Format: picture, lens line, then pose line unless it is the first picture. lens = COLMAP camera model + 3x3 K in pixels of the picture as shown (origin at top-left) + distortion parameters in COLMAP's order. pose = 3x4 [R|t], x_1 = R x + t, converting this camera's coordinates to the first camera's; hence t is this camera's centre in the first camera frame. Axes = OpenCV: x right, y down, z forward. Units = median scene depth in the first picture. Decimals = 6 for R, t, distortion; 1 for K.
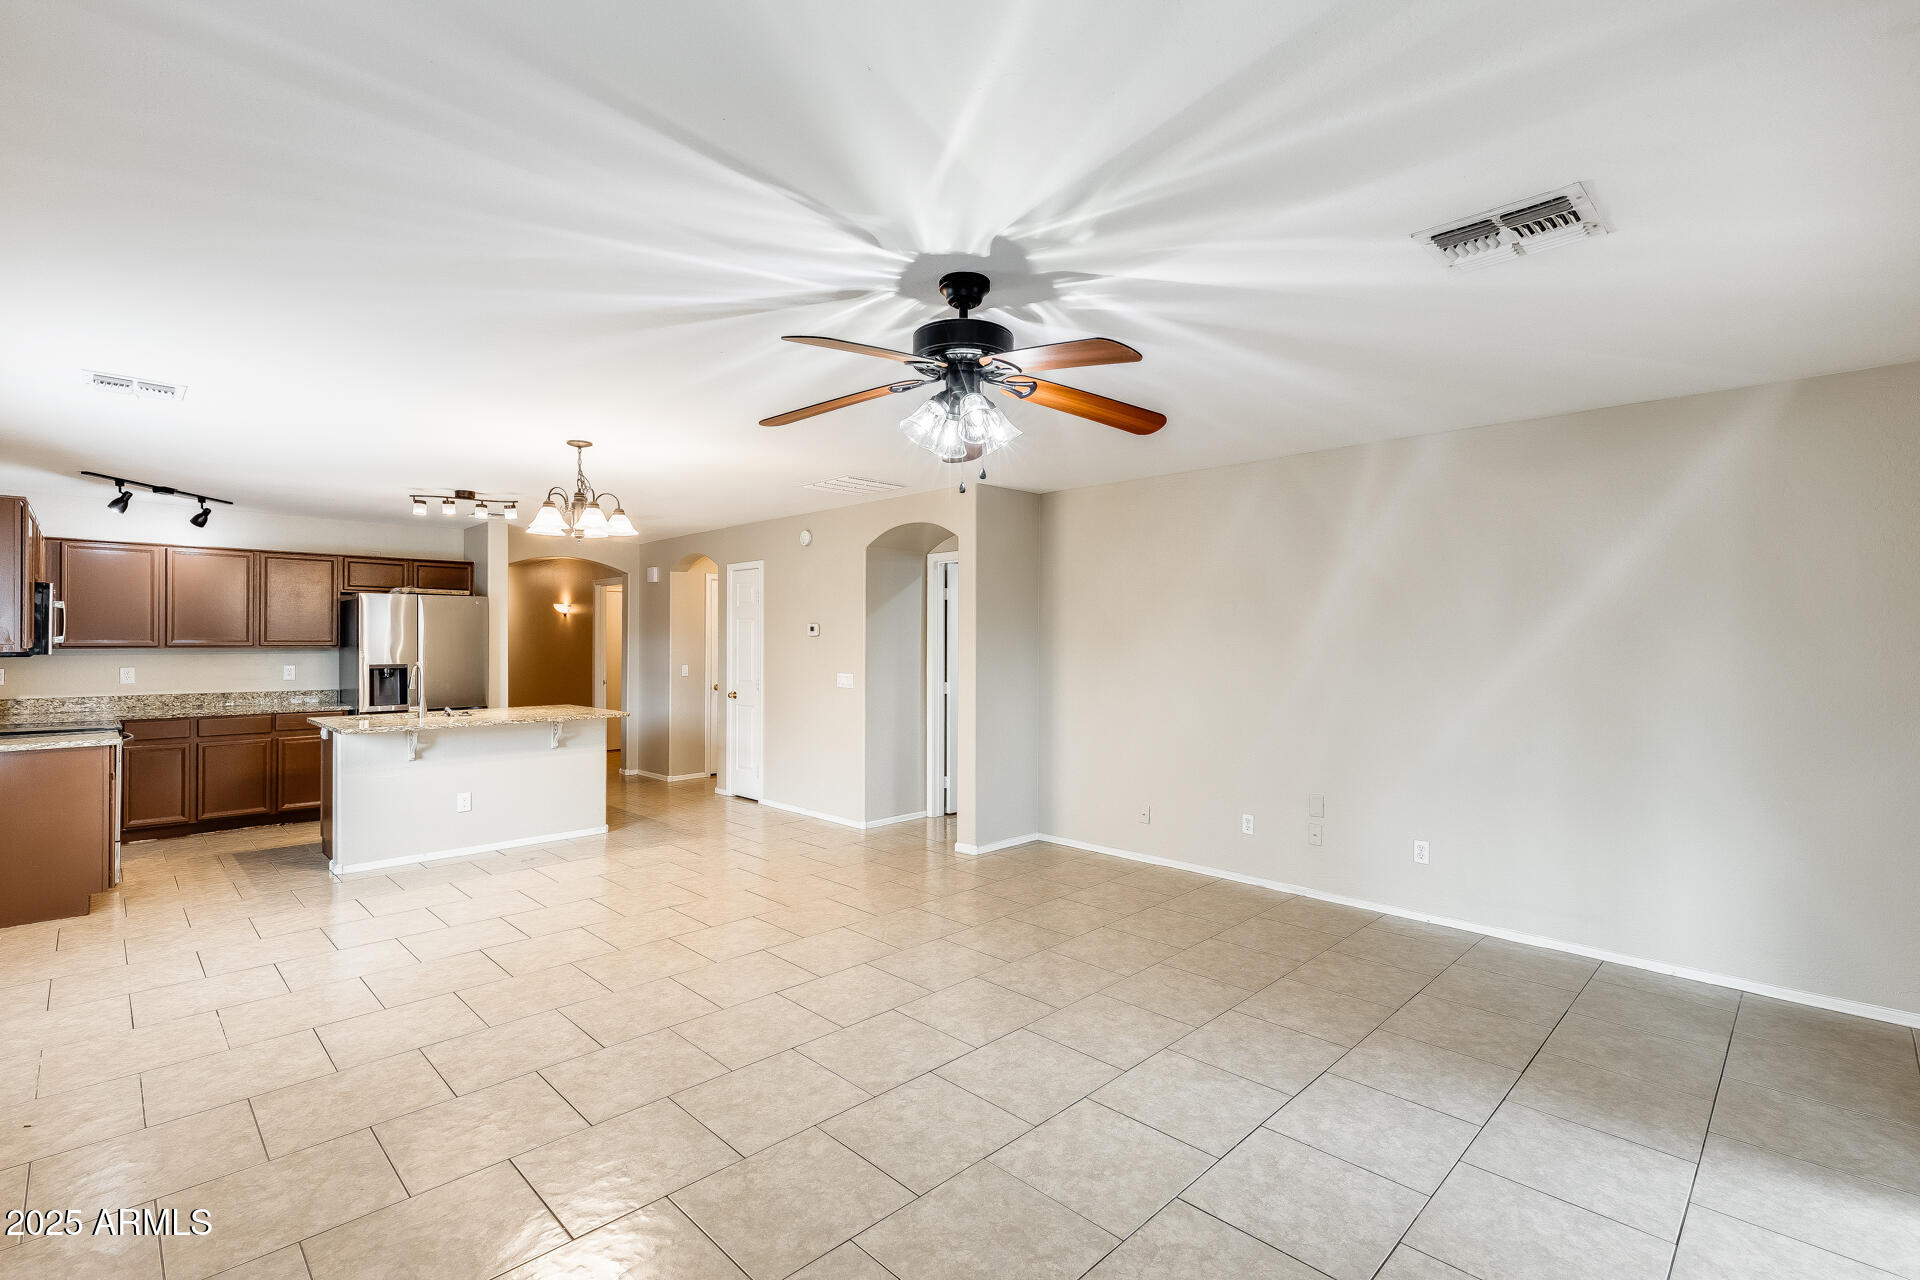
lens RADIAL K [[890.1, 0, 963.6], [0, 890.1, 640.7], [0, 0, 1]] dist [0.005802, 0.002194]
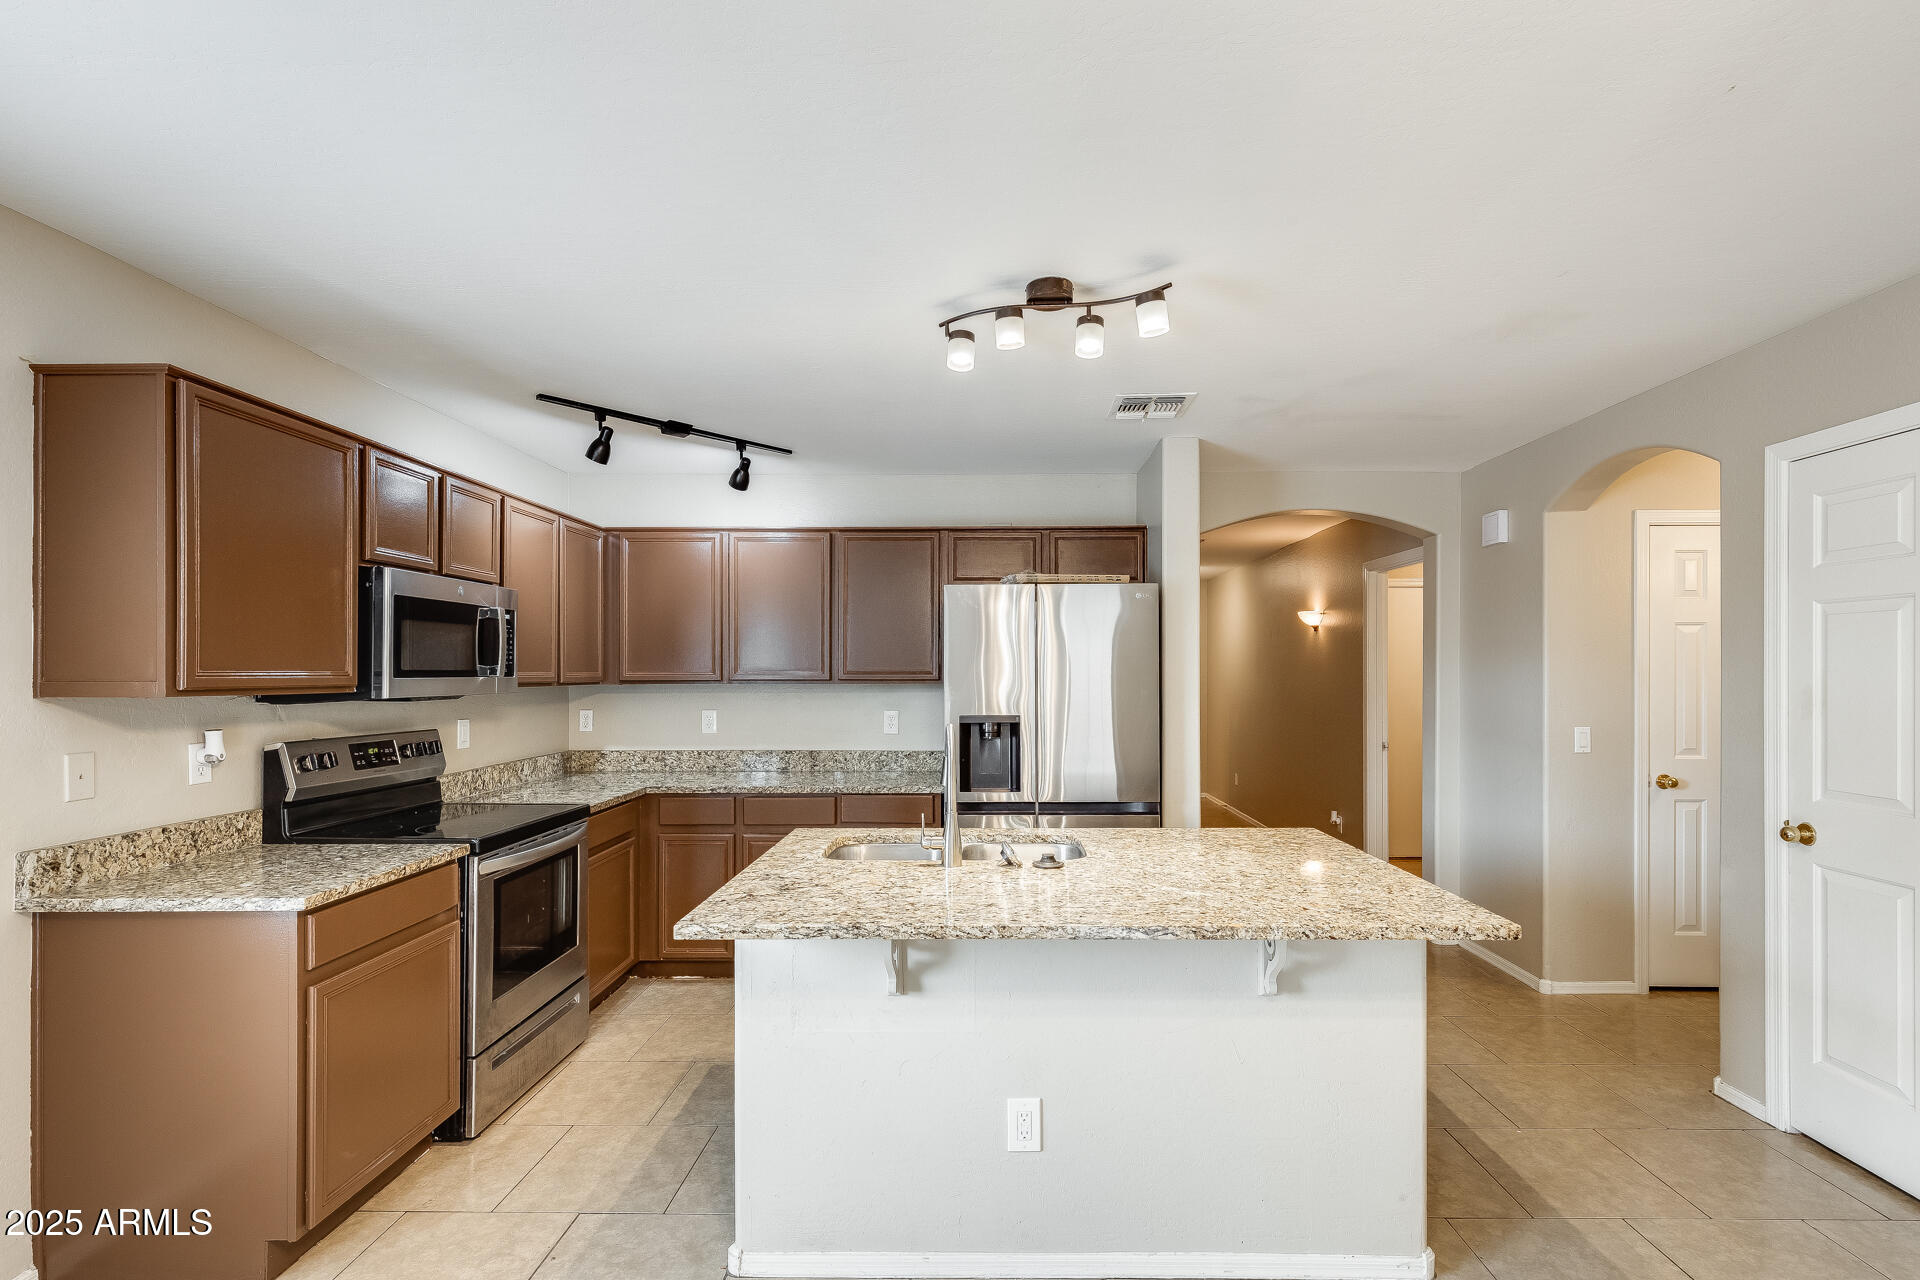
lens RADIAL K [[890.1, 0, 983.3], [0, 890.1, 671.0], [0, 0, 1]] dist [0.005802, 0.002194]
pose [[0.705728, -0.003006, -0.708476, -0.282849], [0.002620, 0.999995, -0.001633, 0.000526], [0.708478, -0.000704, 0.705733, 0.654947]]
